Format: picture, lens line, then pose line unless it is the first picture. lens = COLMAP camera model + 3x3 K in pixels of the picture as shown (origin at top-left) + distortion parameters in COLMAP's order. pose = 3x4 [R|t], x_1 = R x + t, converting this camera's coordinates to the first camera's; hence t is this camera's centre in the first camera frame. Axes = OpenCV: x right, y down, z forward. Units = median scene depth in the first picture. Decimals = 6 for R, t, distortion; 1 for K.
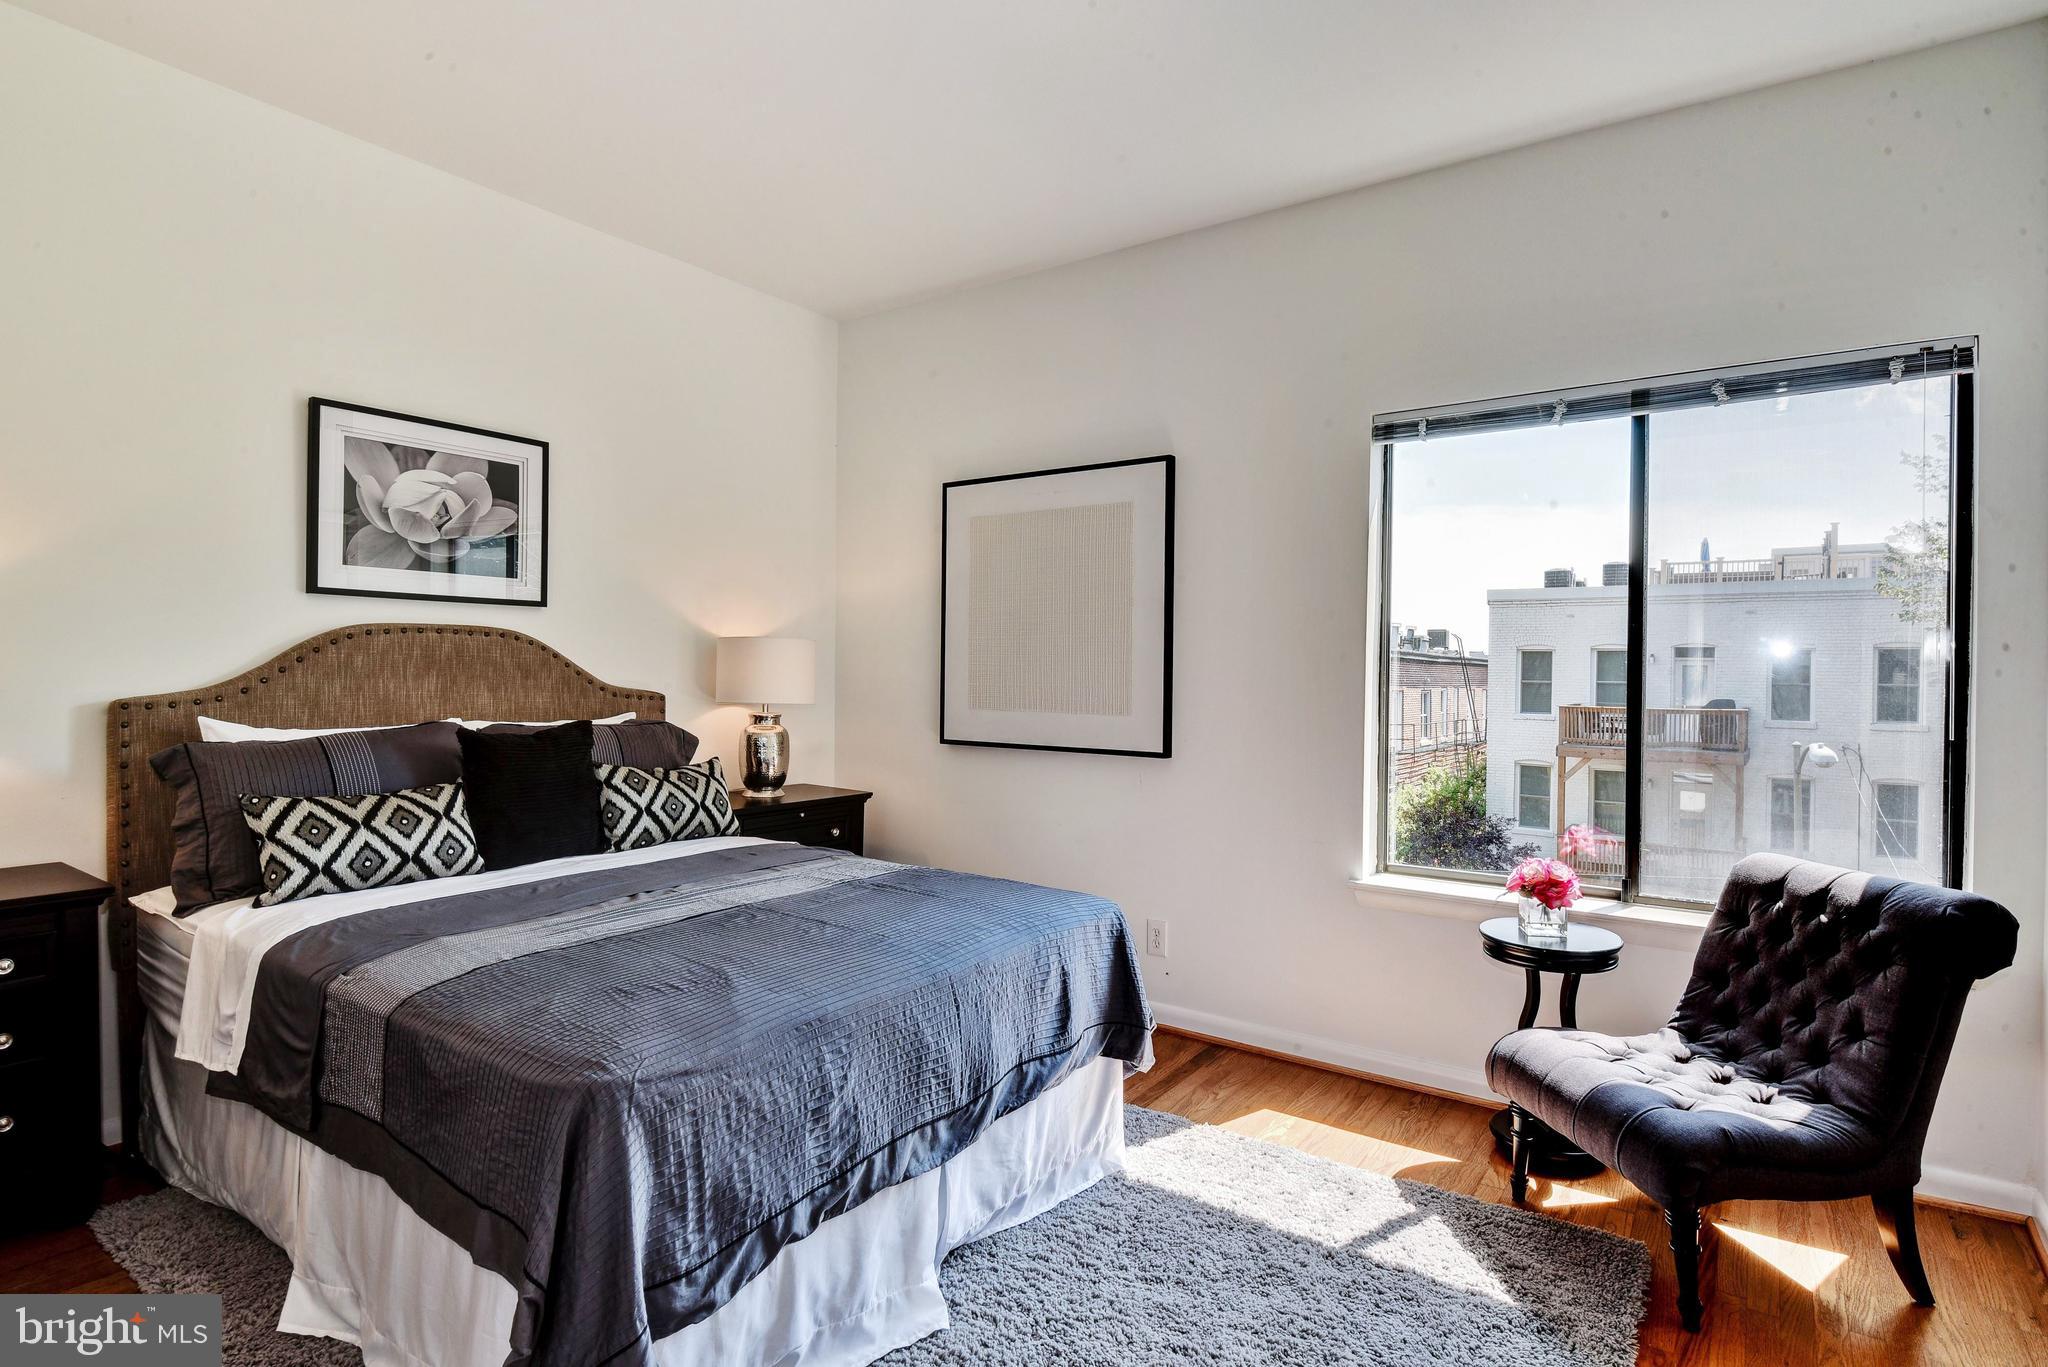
lens RADIAL K [[1013.4, 0, 1040.1], [0, 1013.4, 679.3], [0, 0, 1]] dist [0.014430, -0.021301]
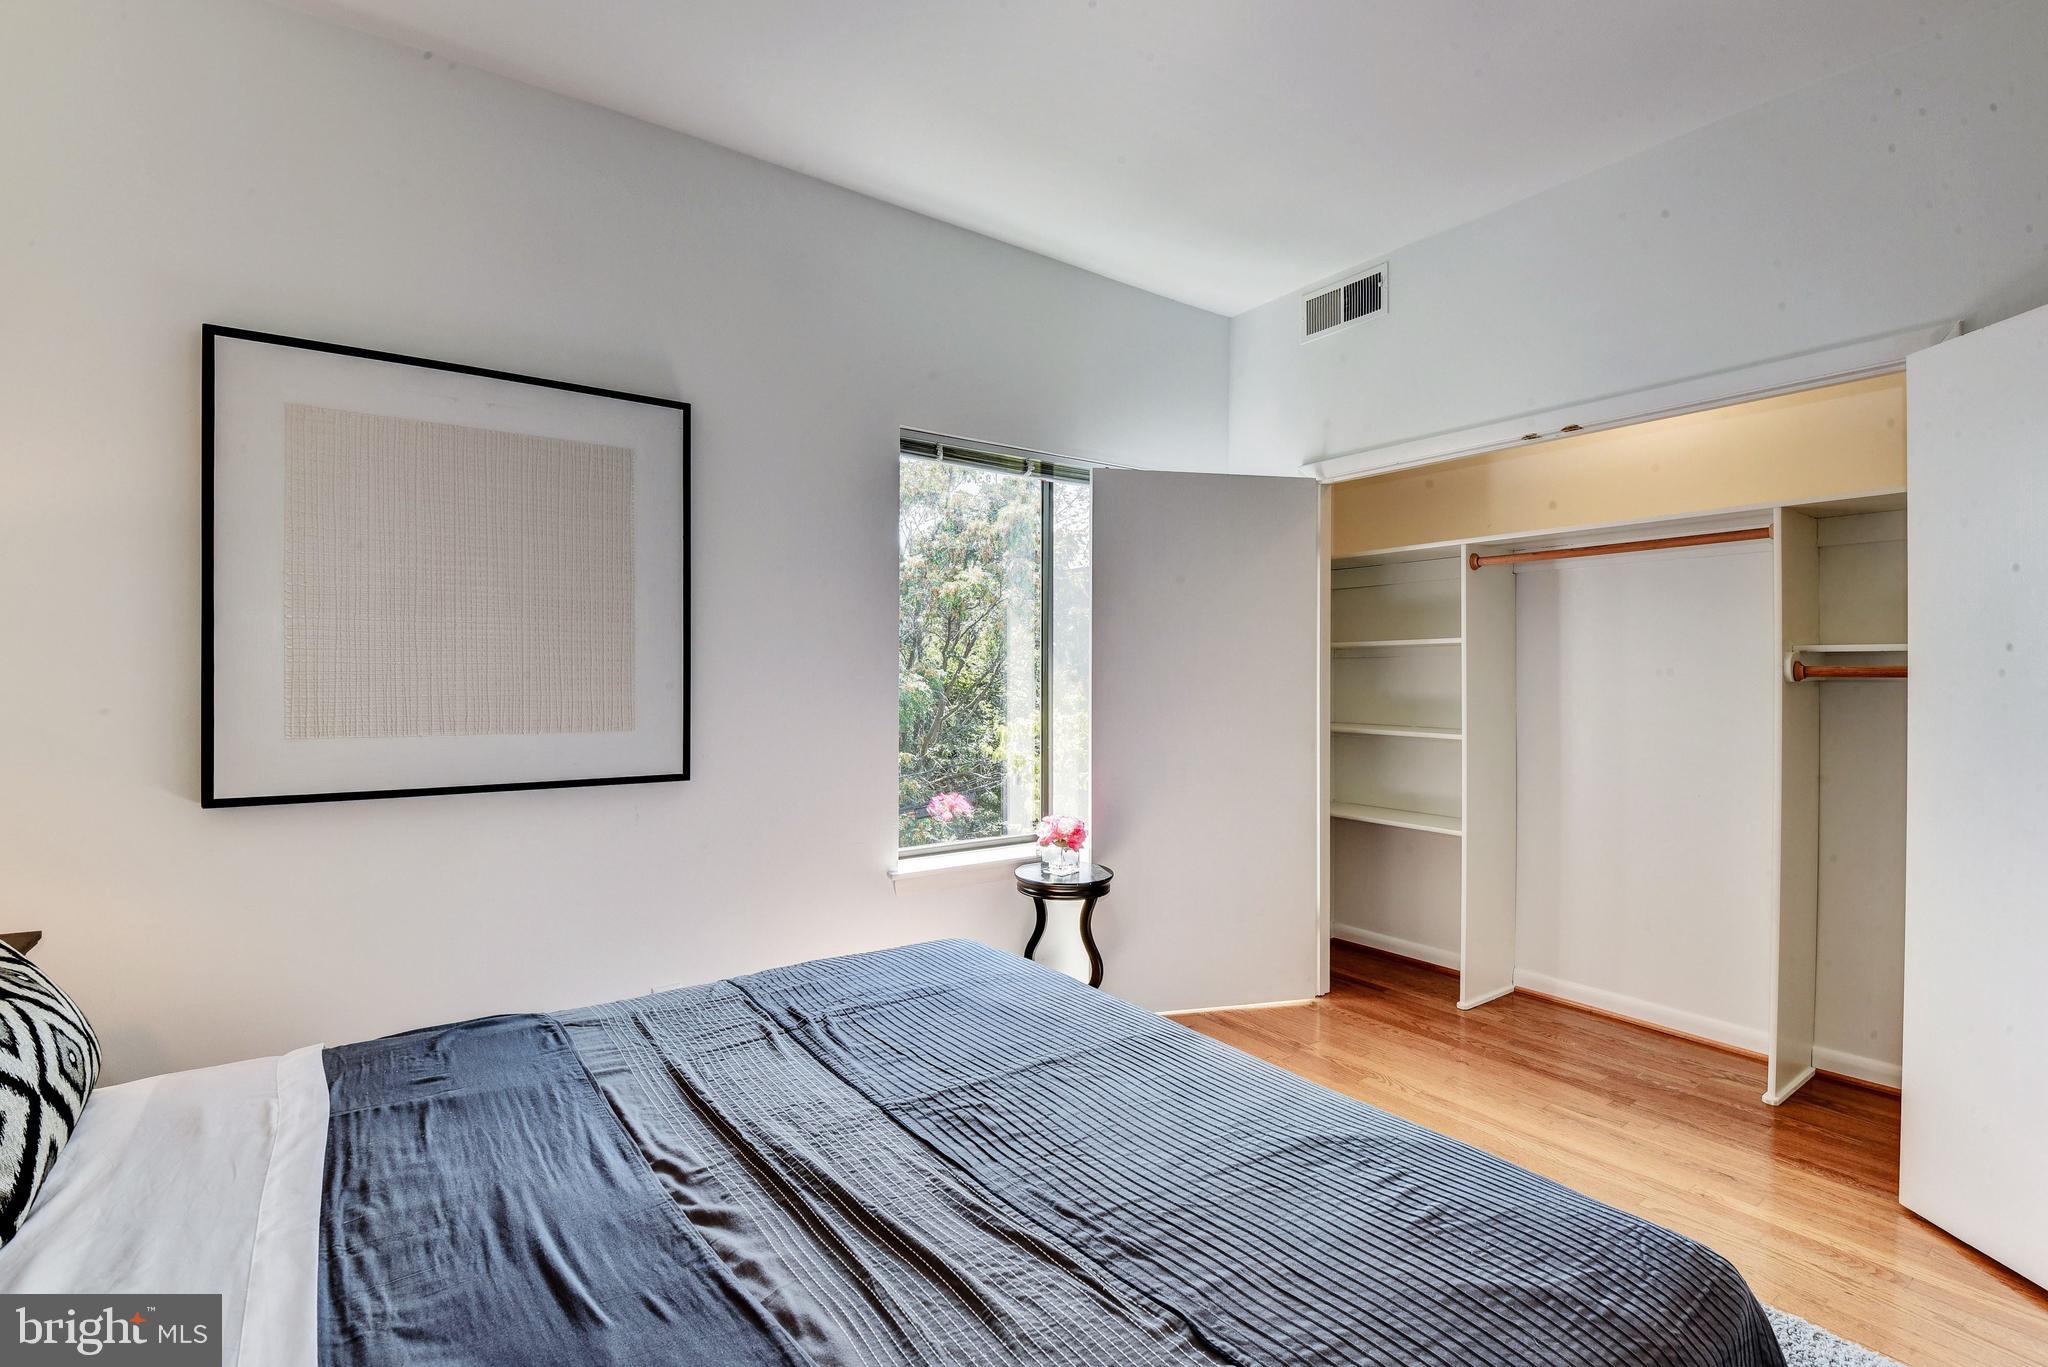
lens RADIAL K [[927.2, 0, 1045.7], [0, 927.2, 679.9], [0, 0, 1]] dist [0.000377, -0.016237]
pose [[0.322667, -0.017564, 0.946350, -0.480640], [0.006526, 0.999845, 0.016332, -0.011615], [-0.946490, 0.000906, 0.322732, 0.489428]]
